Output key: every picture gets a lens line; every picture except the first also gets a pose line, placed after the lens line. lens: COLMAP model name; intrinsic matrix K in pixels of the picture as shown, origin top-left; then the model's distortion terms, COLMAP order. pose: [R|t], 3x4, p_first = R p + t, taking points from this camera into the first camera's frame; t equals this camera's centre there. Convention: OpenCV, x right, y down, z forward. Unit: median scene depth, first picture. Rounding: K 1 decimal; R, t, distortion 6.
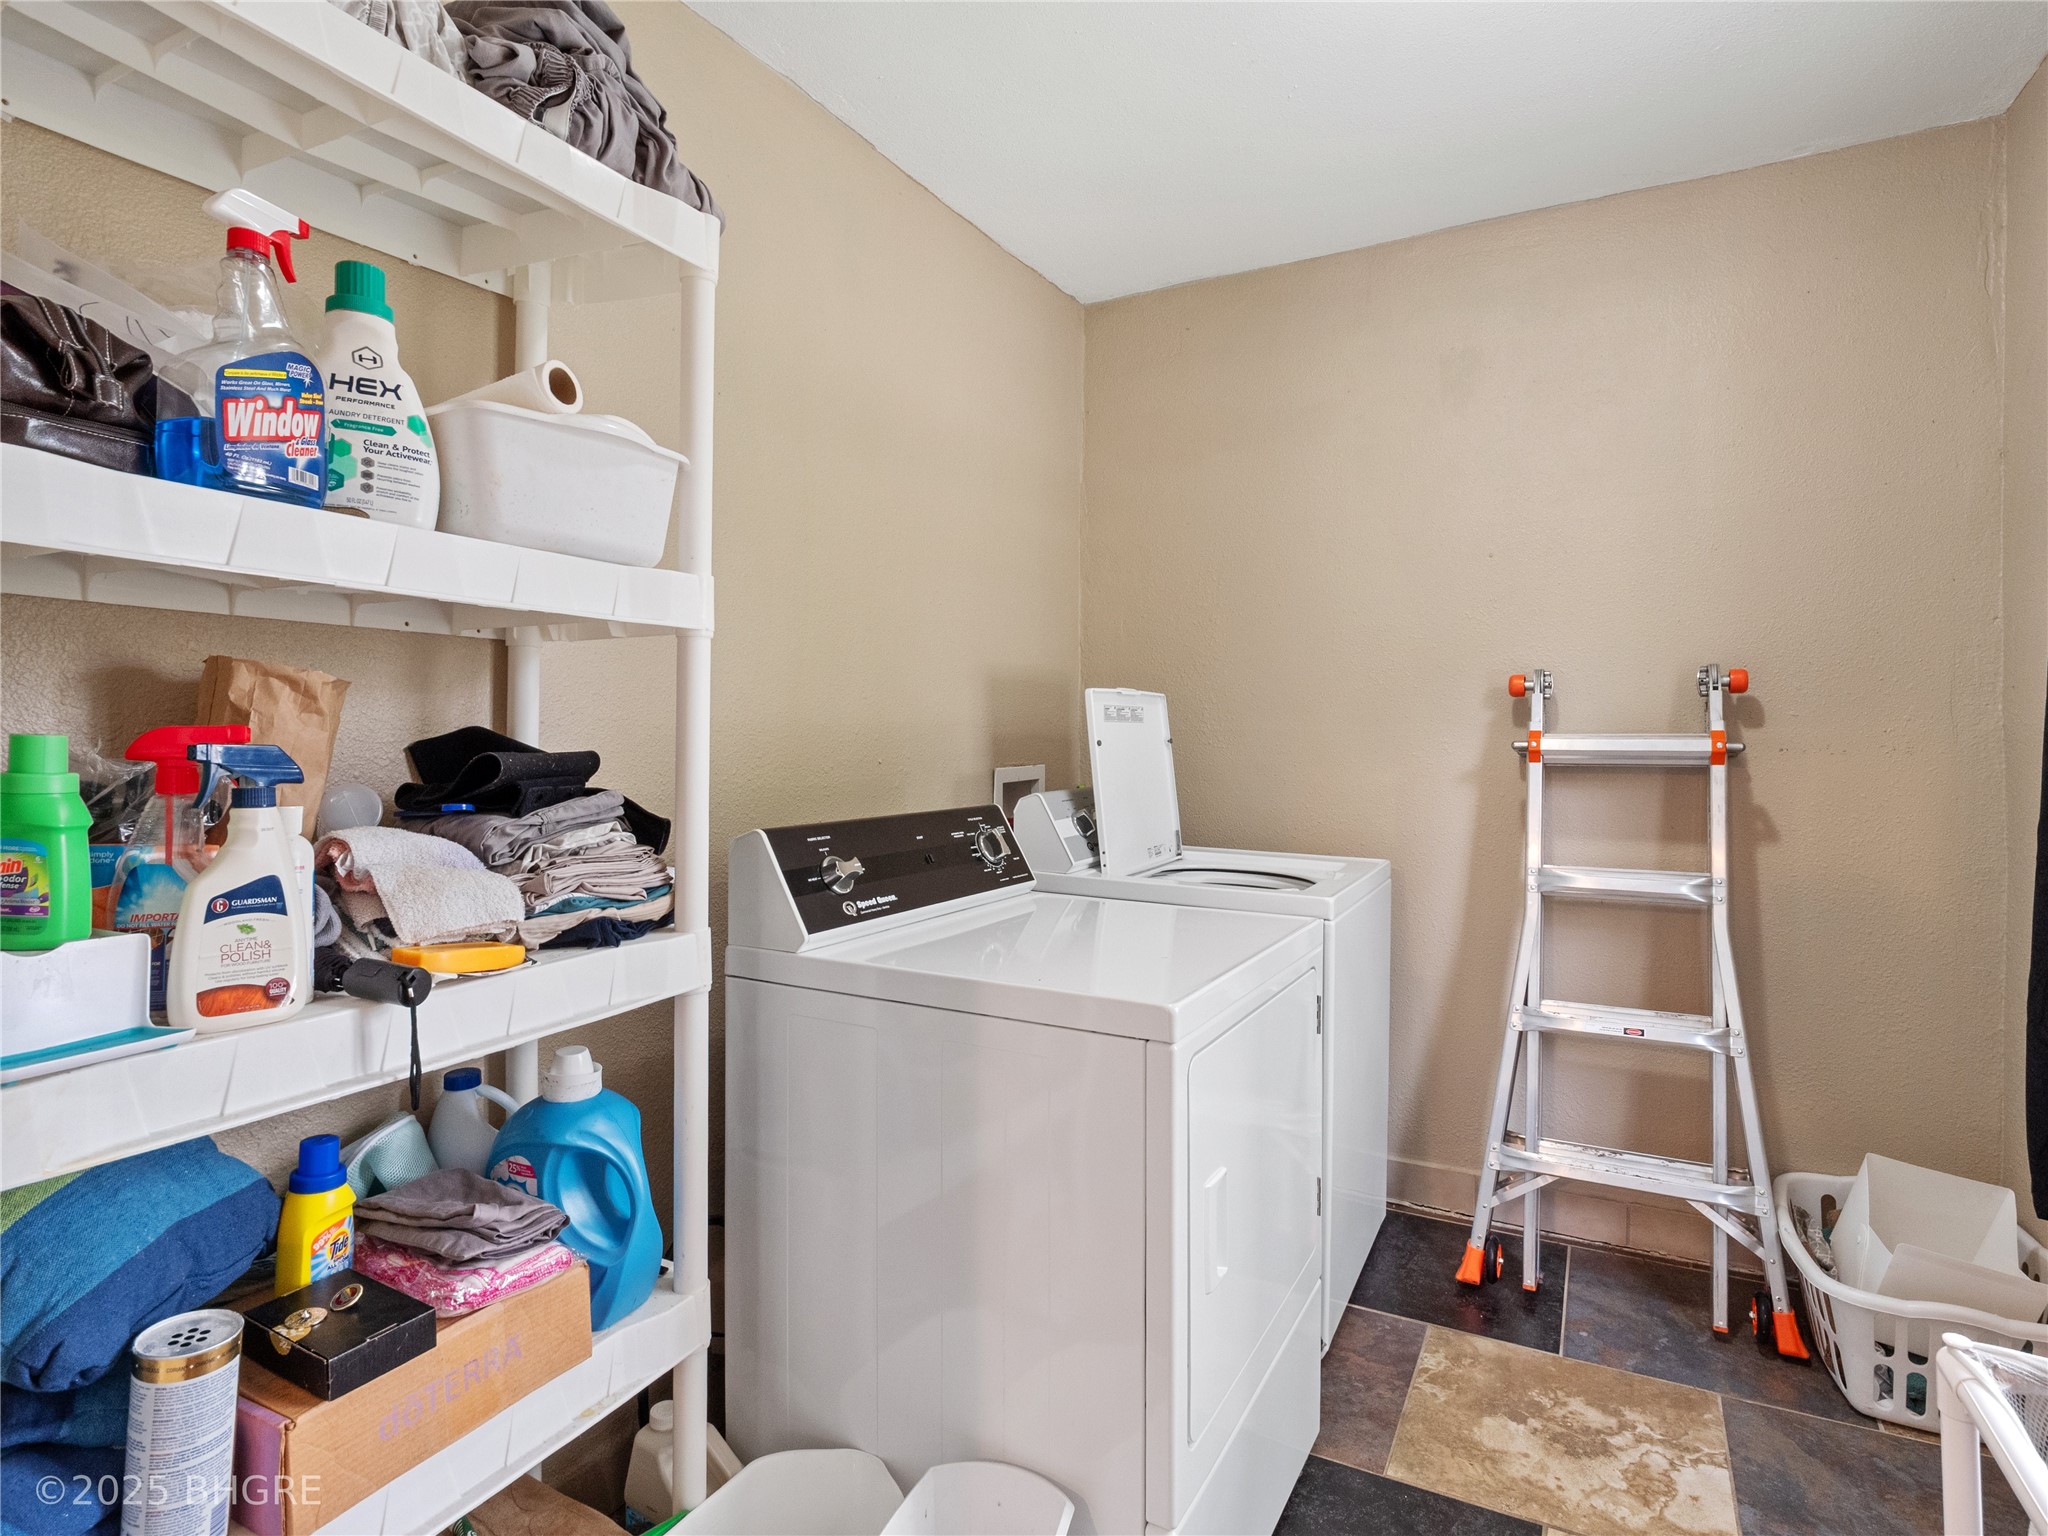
lens RADIAL K [[1031.7, 0, 1024.3], [0, 1031.7, 715.8], [0, 0, 1]] dist [-0.024988, -0.000189]
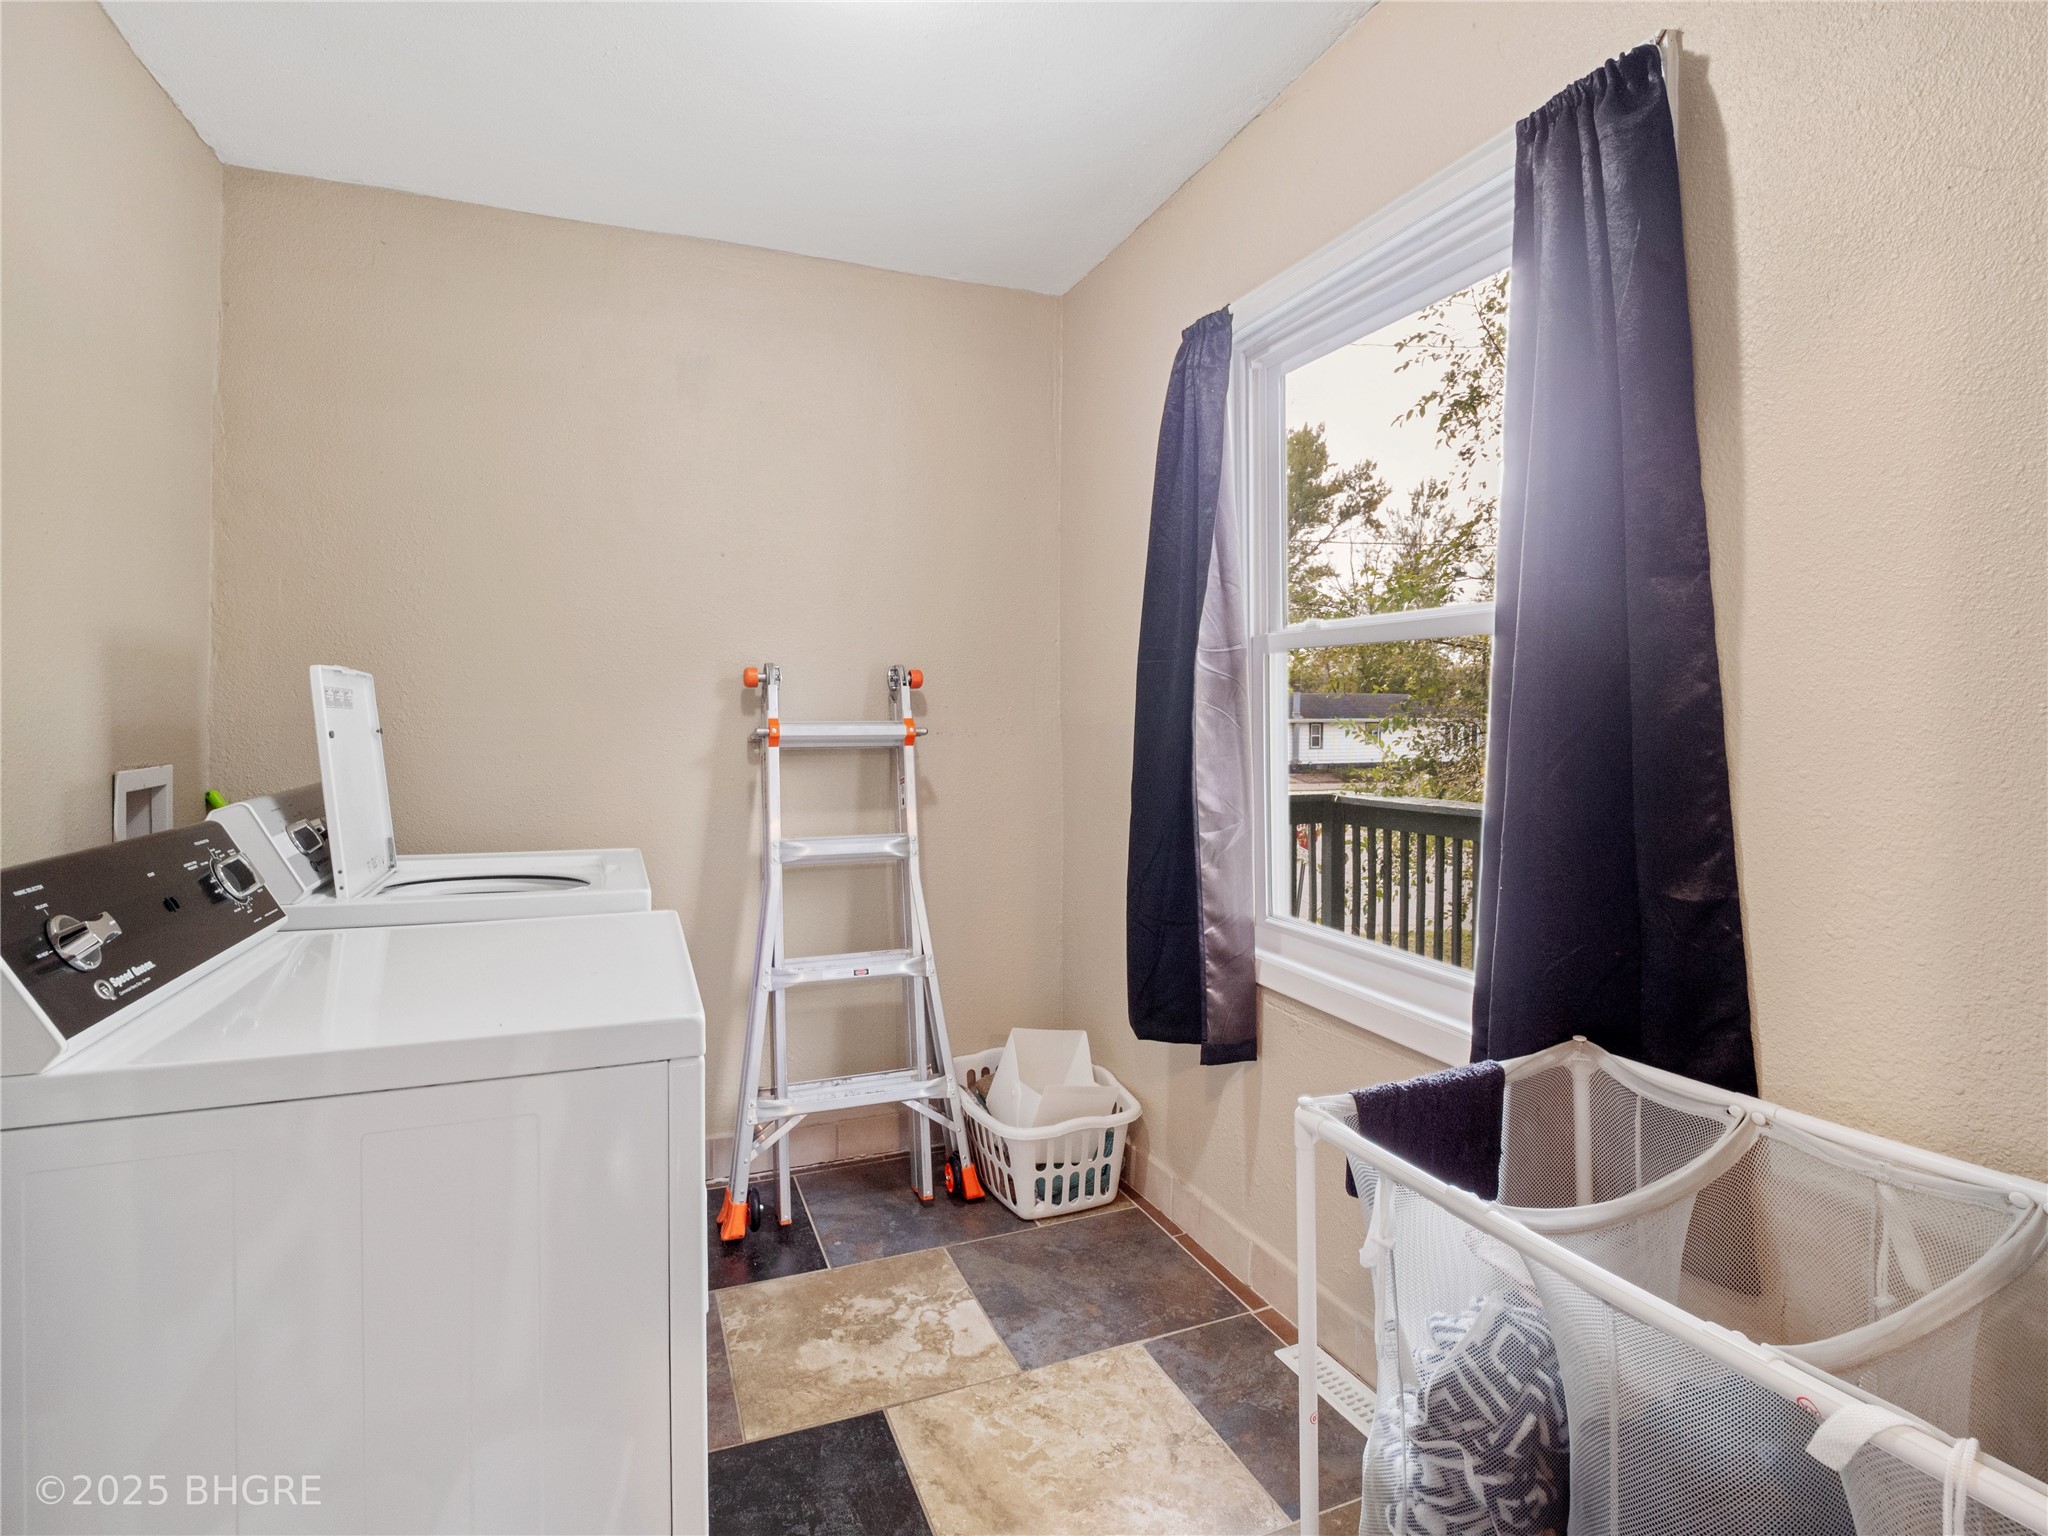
lens RADIAL K [[1023.6, 0, 1020.6], [0, 1023.6, 692.2], [0, 0, 1]] dist [0.000118, -0.021558]
pose [[0.643404, 0.017596, 0.765325, -0.210558], [-0.011494, 0.999845, -0.013325, -0.002493], [-0.765441, -0.000224, 0.643507, 0.094806]]
